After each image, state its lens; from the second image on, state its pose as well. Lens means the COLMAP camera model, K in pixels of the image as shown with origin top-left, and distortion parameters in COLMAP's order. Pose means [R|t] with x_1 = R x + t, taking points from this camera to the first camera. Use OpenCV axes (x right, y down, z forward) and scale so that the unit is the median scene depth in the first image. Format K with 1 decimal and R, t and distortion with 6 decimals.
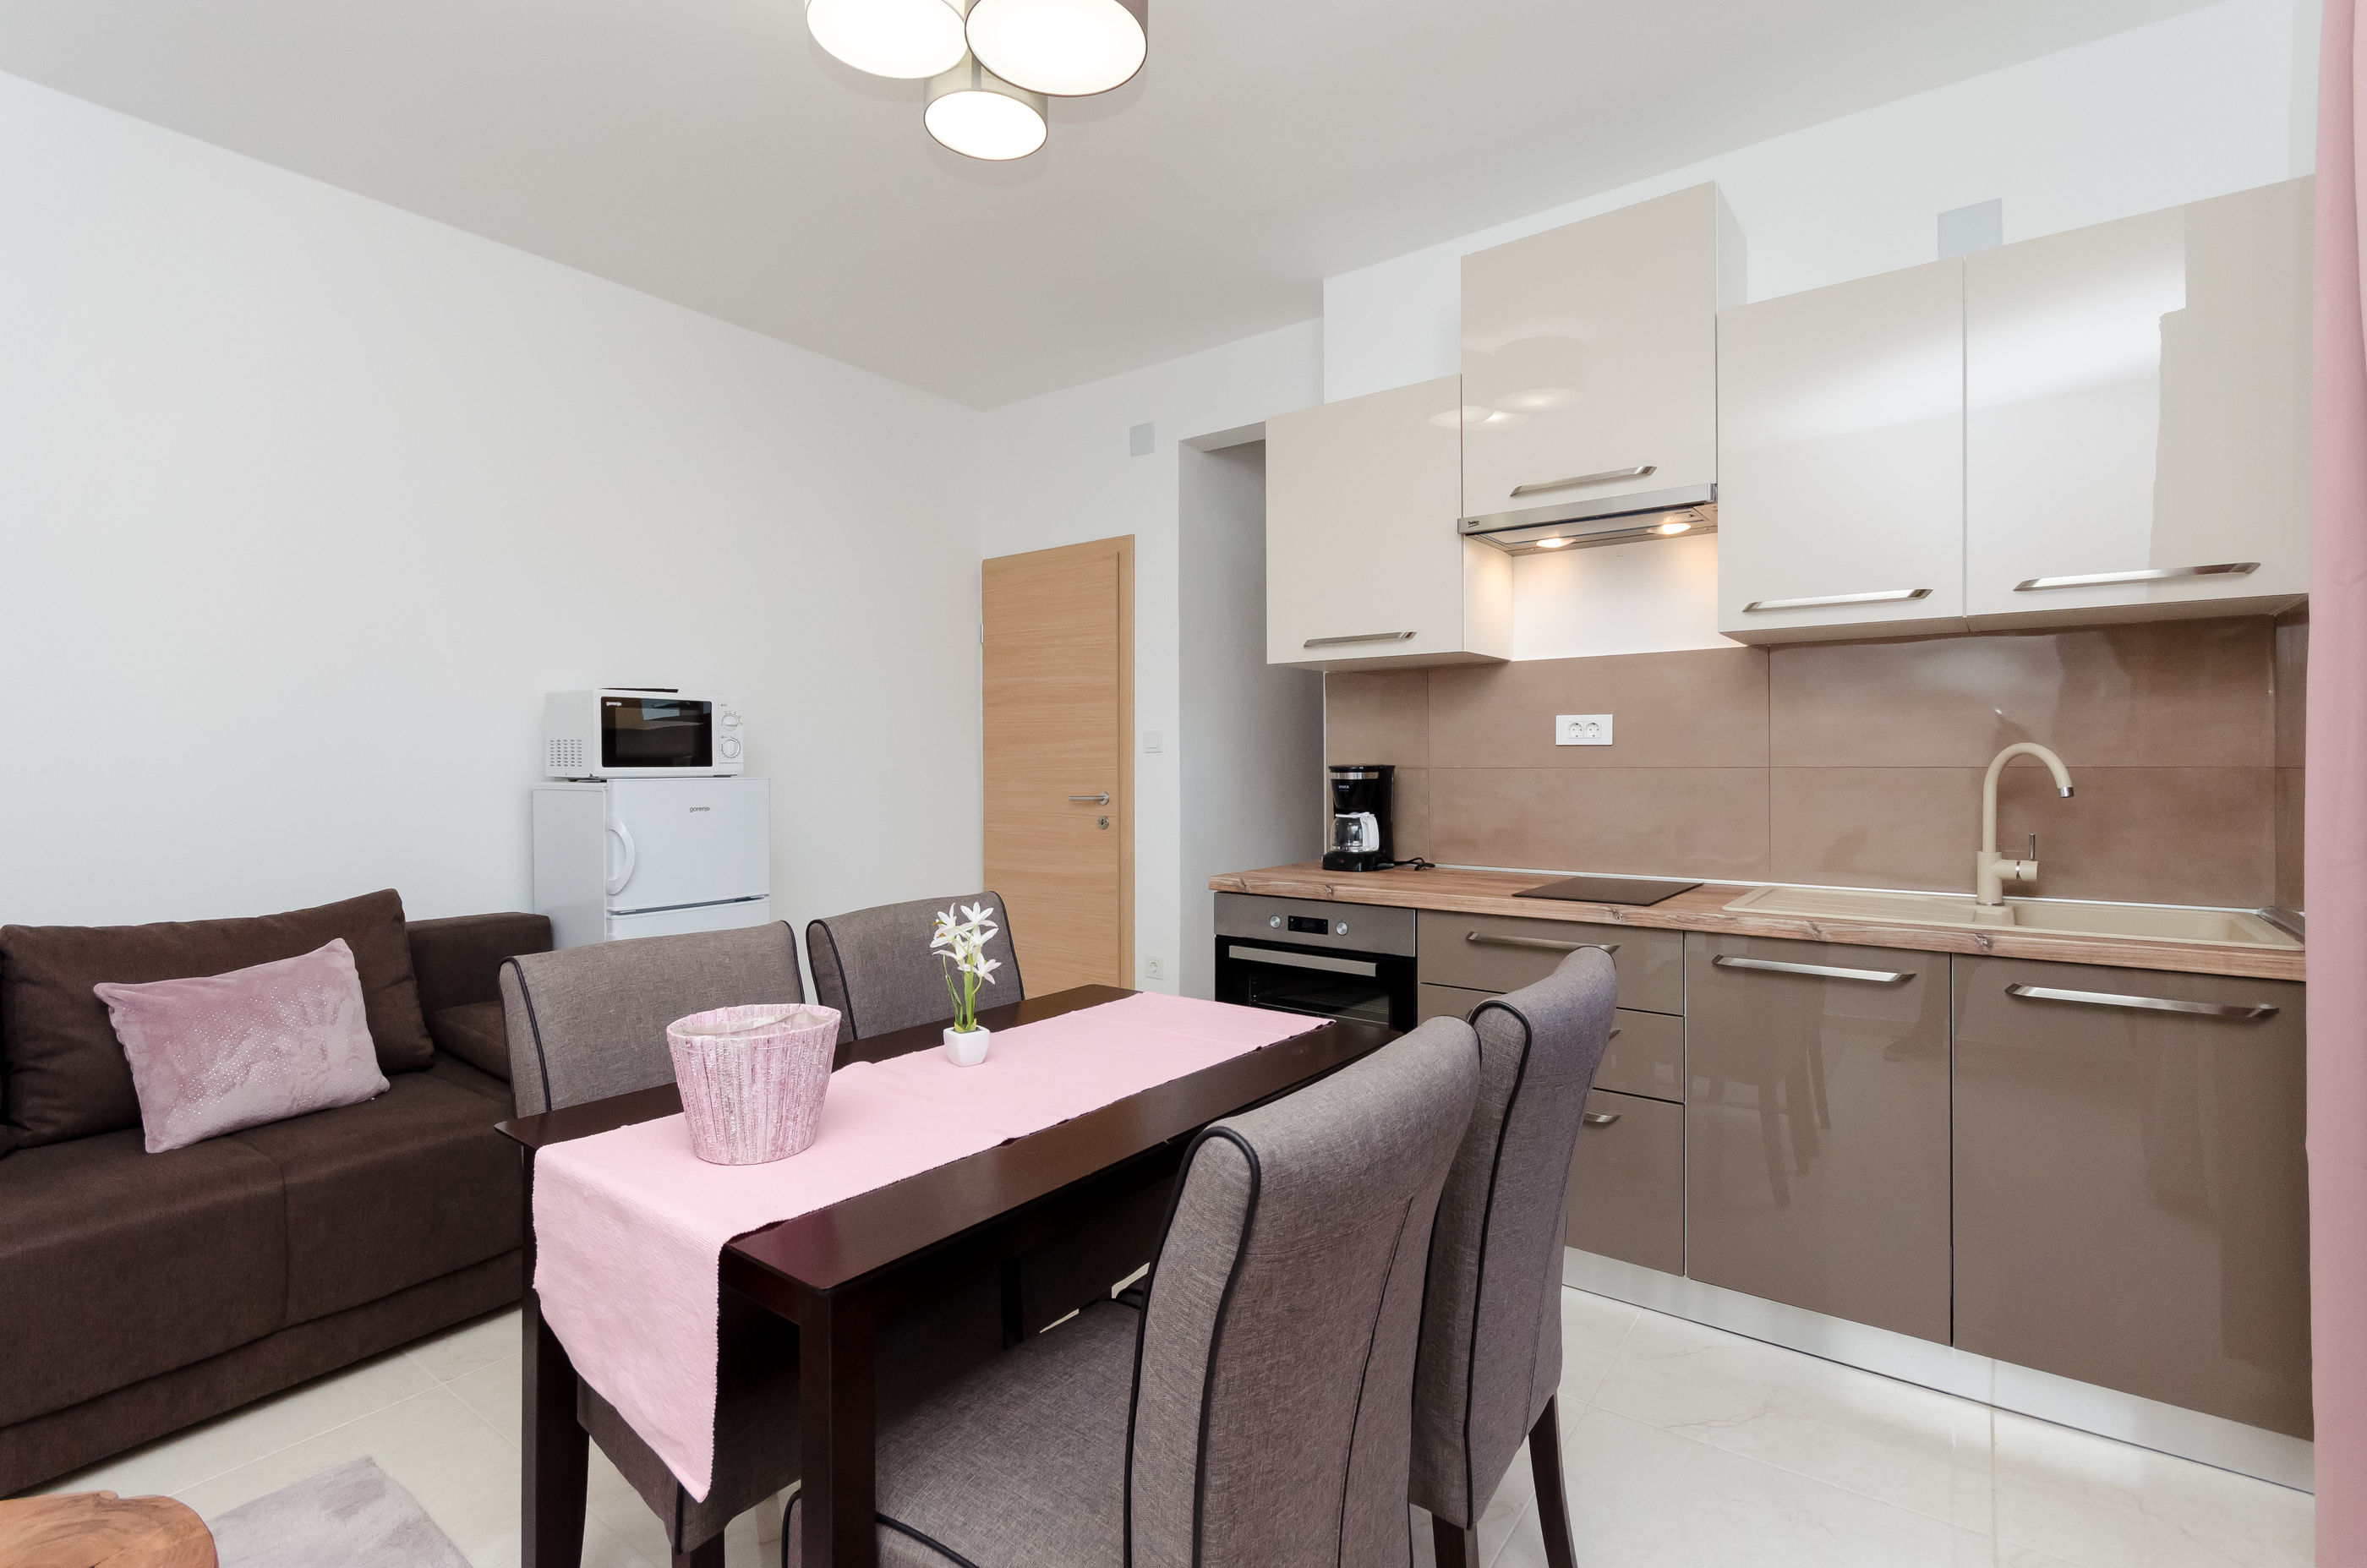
lens RADIAL K [[1087.1, 0, 1190.8], [0, 1087.1, 763.6], [0, 0, 1]] dist [-0.001680, -0.000119]
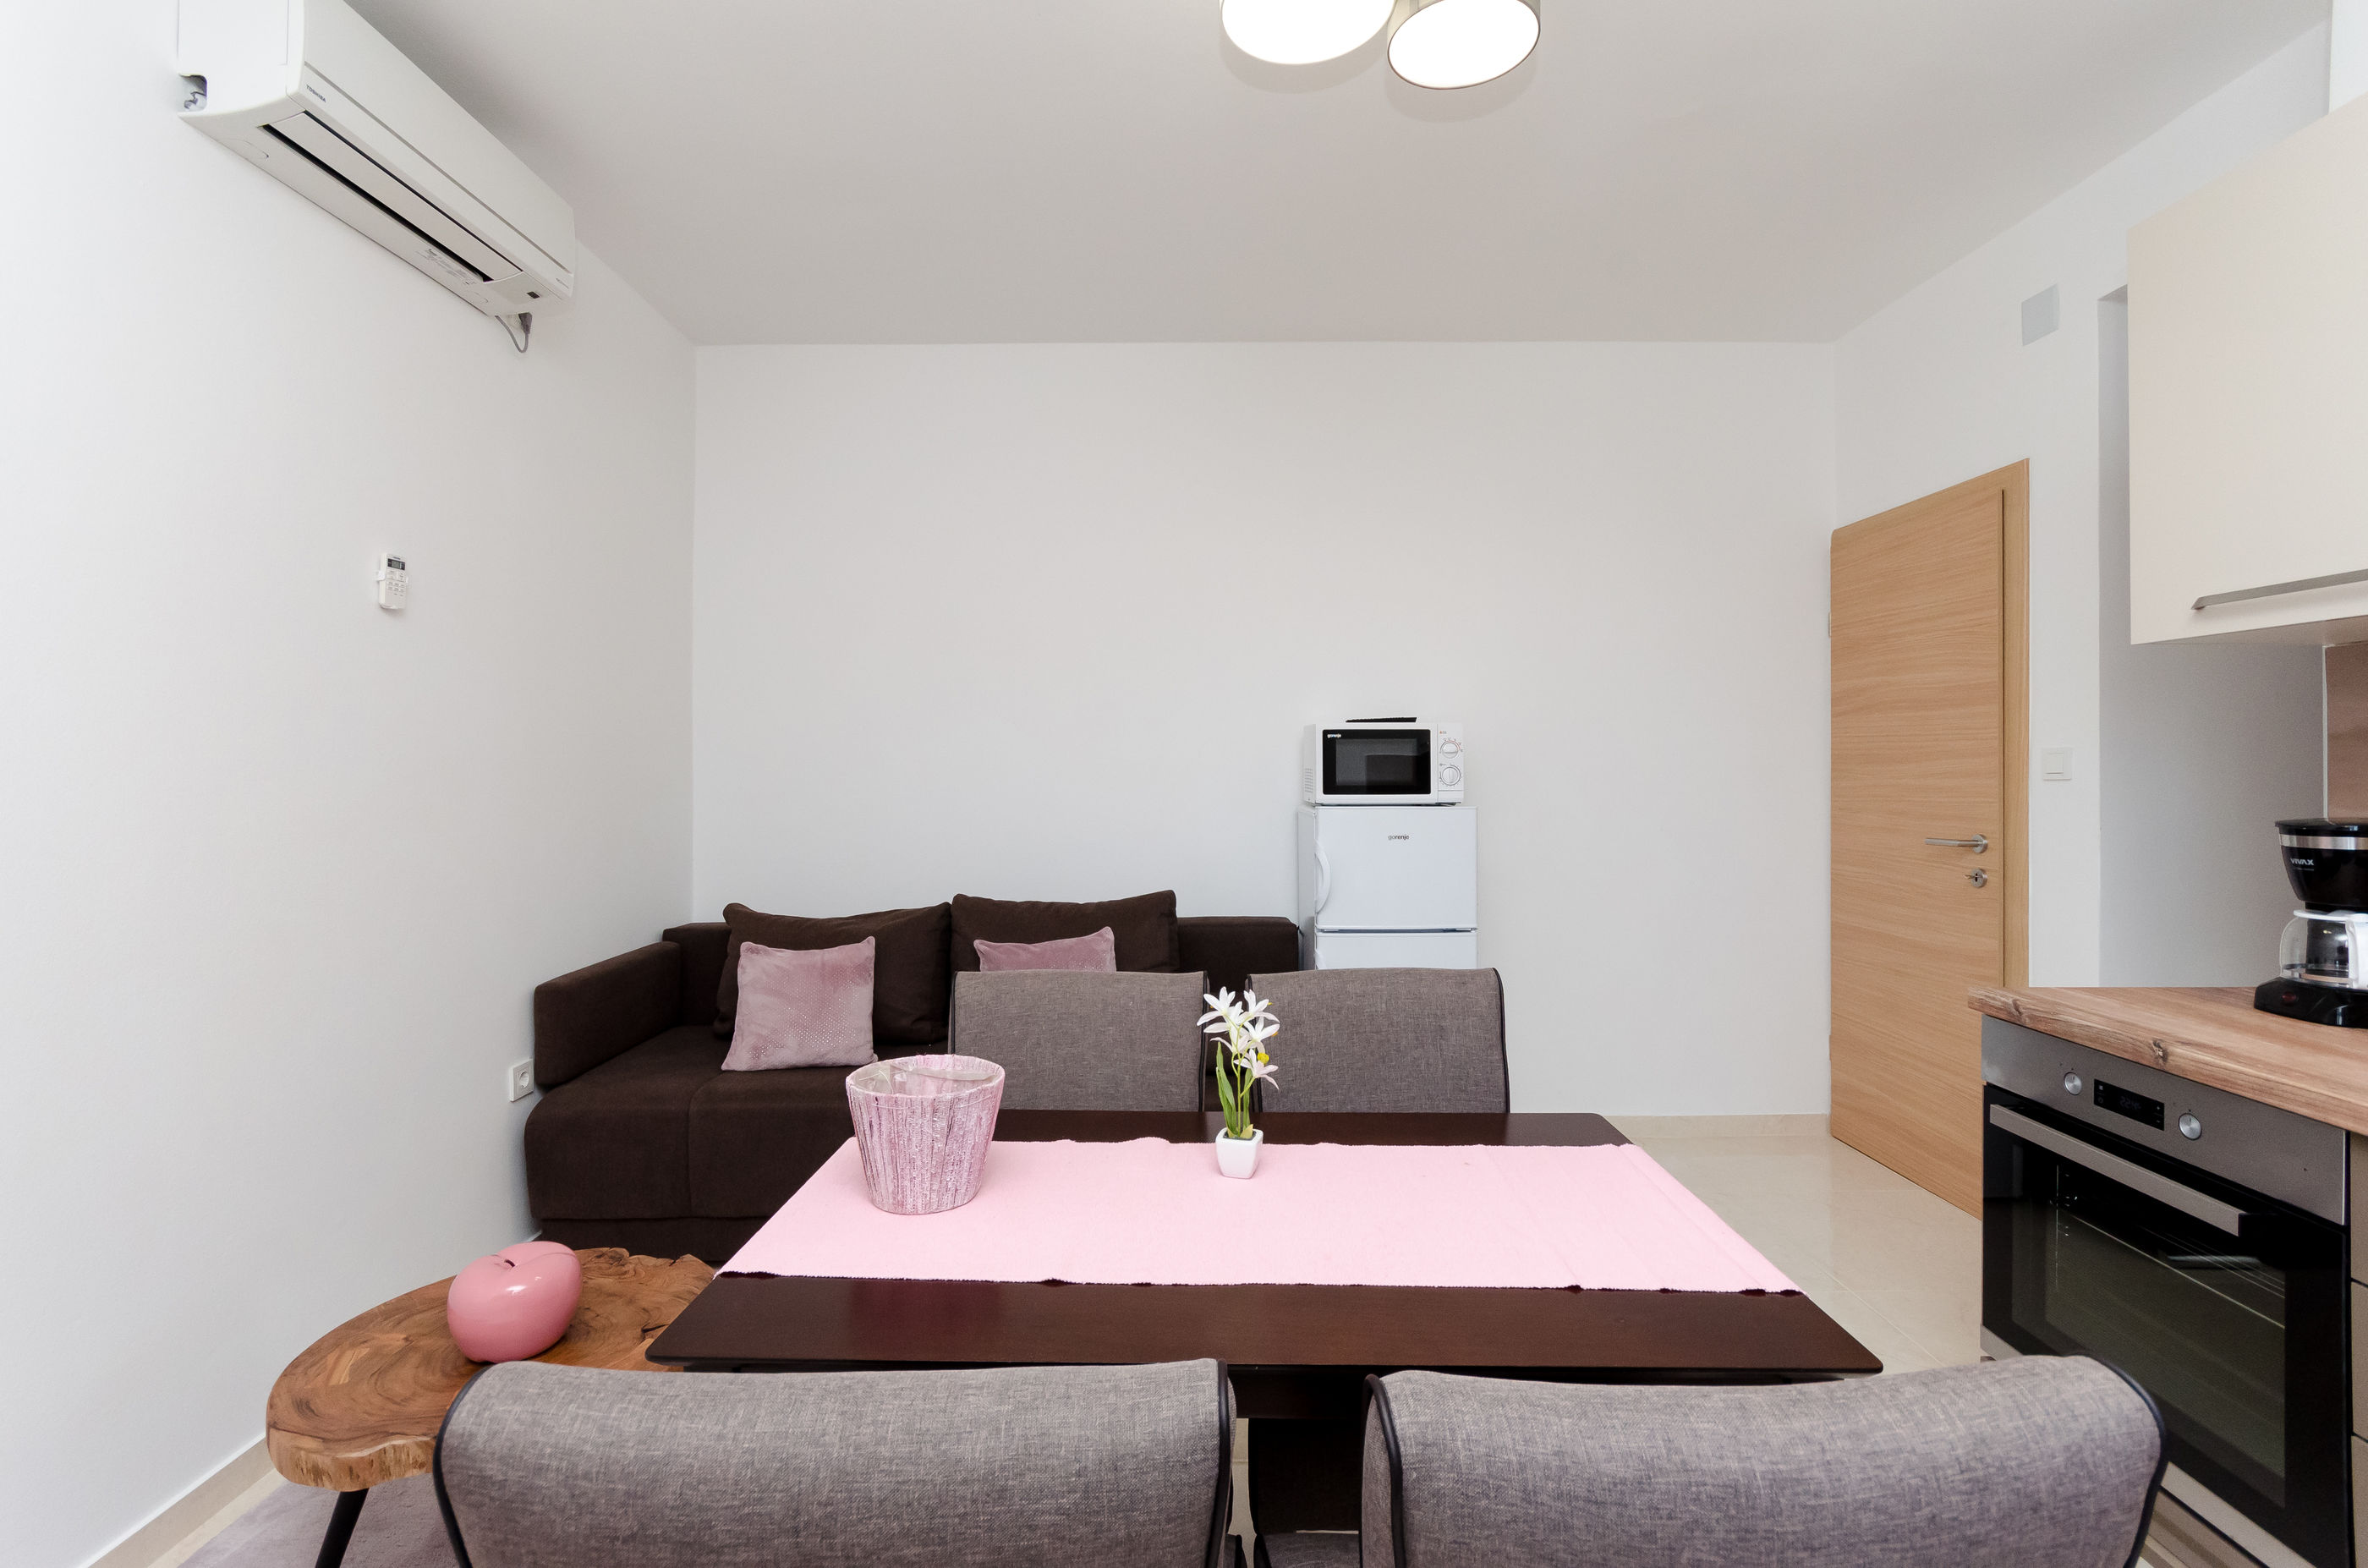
lens RADIAL K [[1076.6, 0, 1183.6], [0, 1076.6, 766.3], [0, 0, 1]] dist [-0.004576, -0.000685]
pose [[0.590929, 0.003138, -0.806718, 0.253729], [-0.000766, 0.999994, 0.003329, -0.028864], [0.806724, -0.001349, 0.590927, 0.252046]]
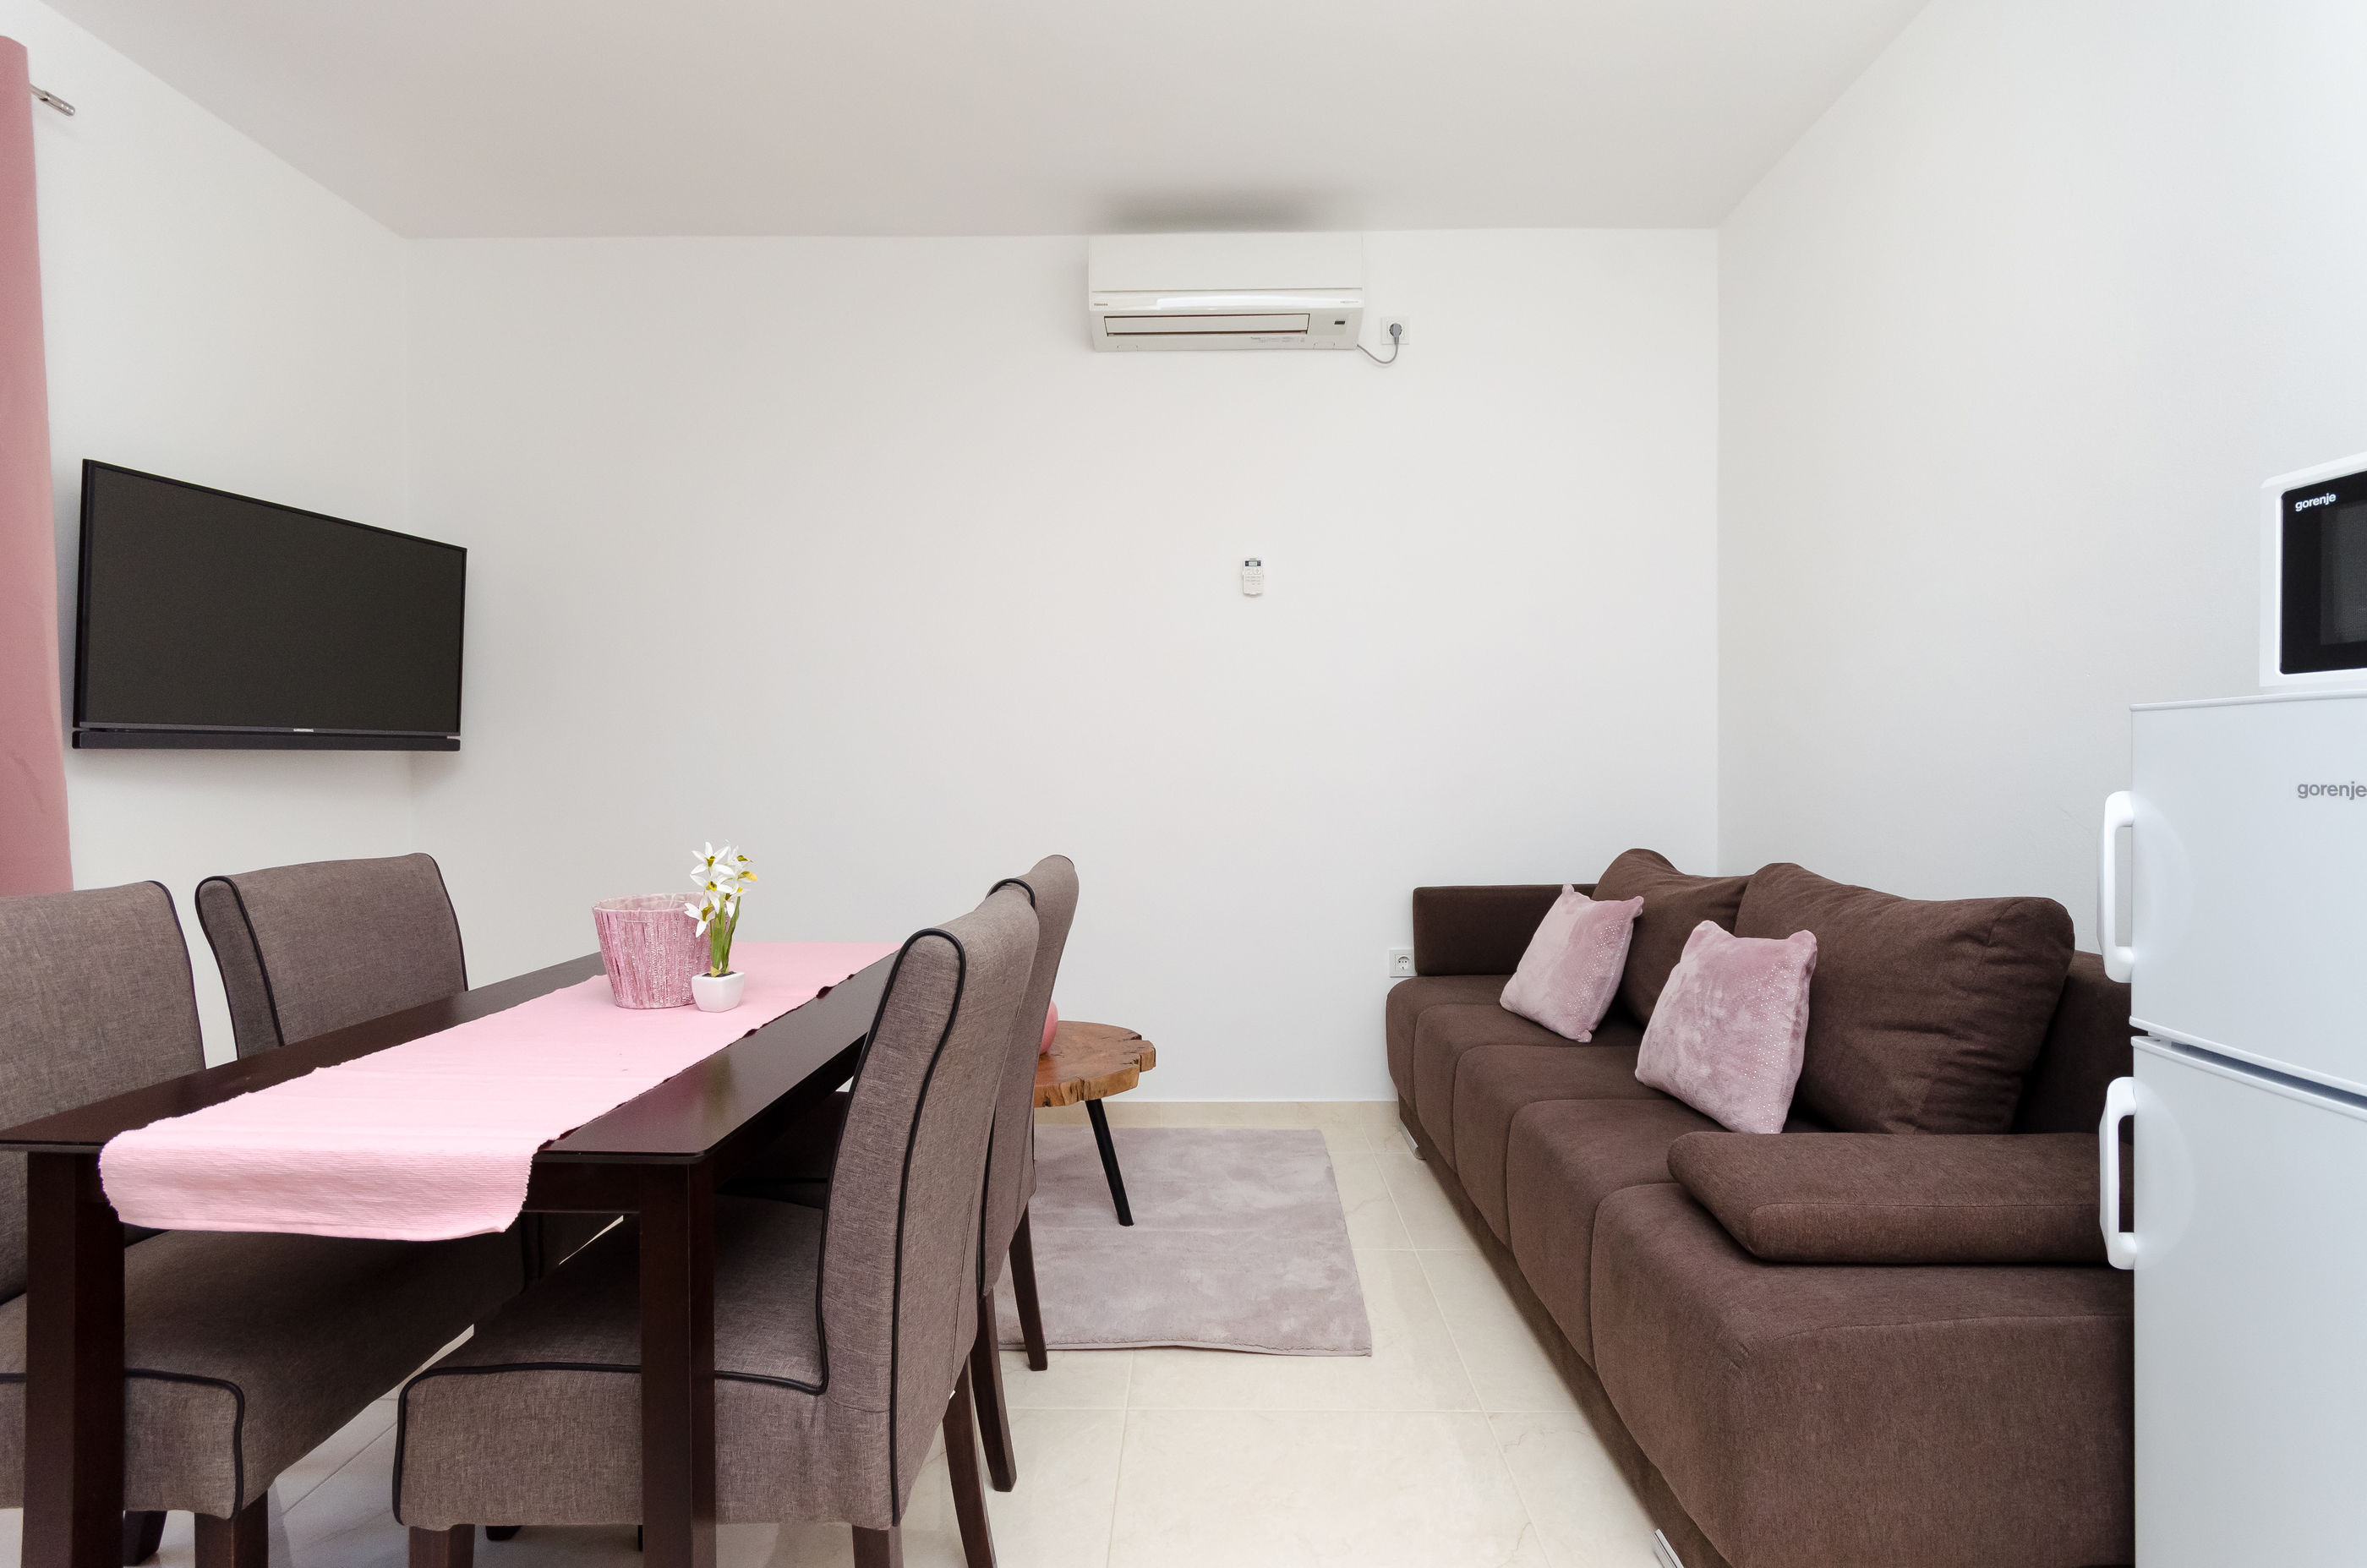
lens RADIAL K [[1046.0, 0, 1183.5], [0, 1046.0, 784.0], [0, 0, 1]] dist [-0.014080, -0.000095]
pose [[-0.812871, 0.018552, -0.582148, -0.009139], [0.006569, 0.999721, 0.022687, 0.032273], [0.582407, 0.014618, -0.812766, 1.093080]]
